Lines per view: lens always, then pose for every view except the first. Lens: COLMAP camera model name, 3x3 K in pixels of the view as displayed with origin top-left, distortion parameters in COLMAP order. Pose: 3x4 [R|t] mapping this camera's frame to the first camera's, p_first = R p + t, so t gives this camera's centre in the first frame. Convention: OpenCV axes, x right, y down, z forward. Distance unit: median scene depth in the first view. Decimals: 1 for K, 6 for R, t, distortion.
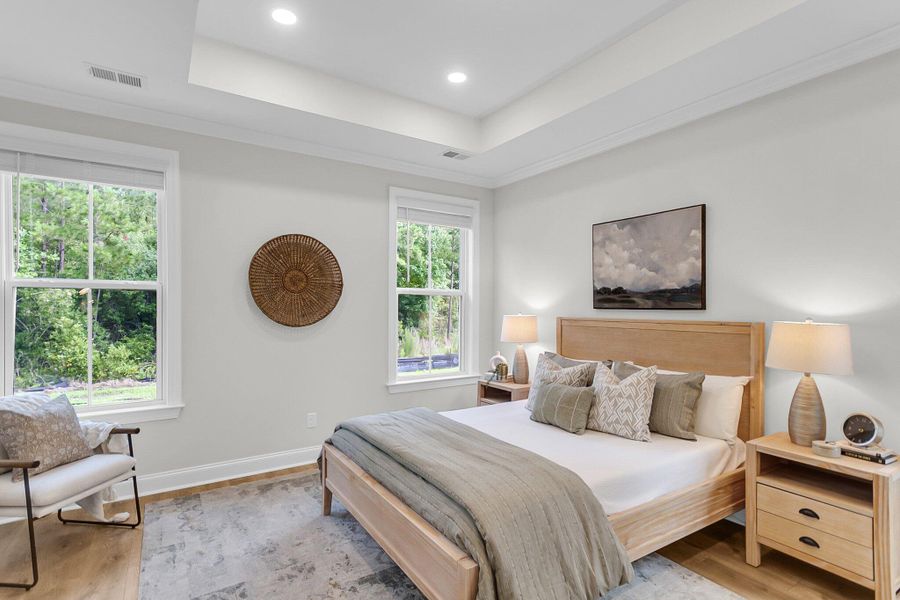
lens RADIAL K [[442.3, 0, 453.3], [0, 442.3, 304.7], [0, 0, 1]] dist [0.002163, 0.001496]
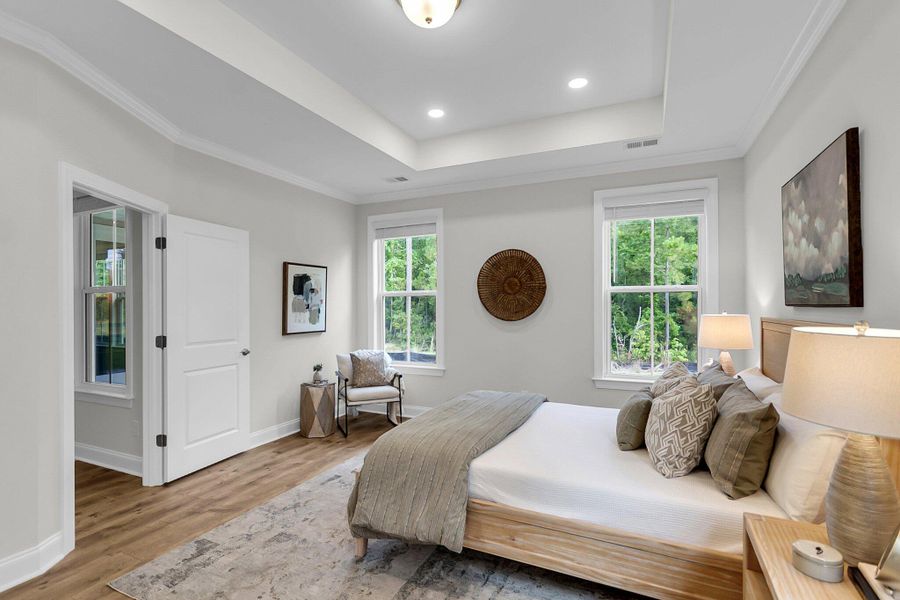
lens RADIAL K [[427.8, 0, 452.6], [0, 427.8, 299.8], [0, 0, 1]] dist [-0.006657, 0.001557]
pose [[0.528522, -0.016644, -0.848756, 0.610330], [0.008935, 0.999861, -0.014043, 0.003958], [0.848872, -0.000161, 0.528598, 0.195375]]
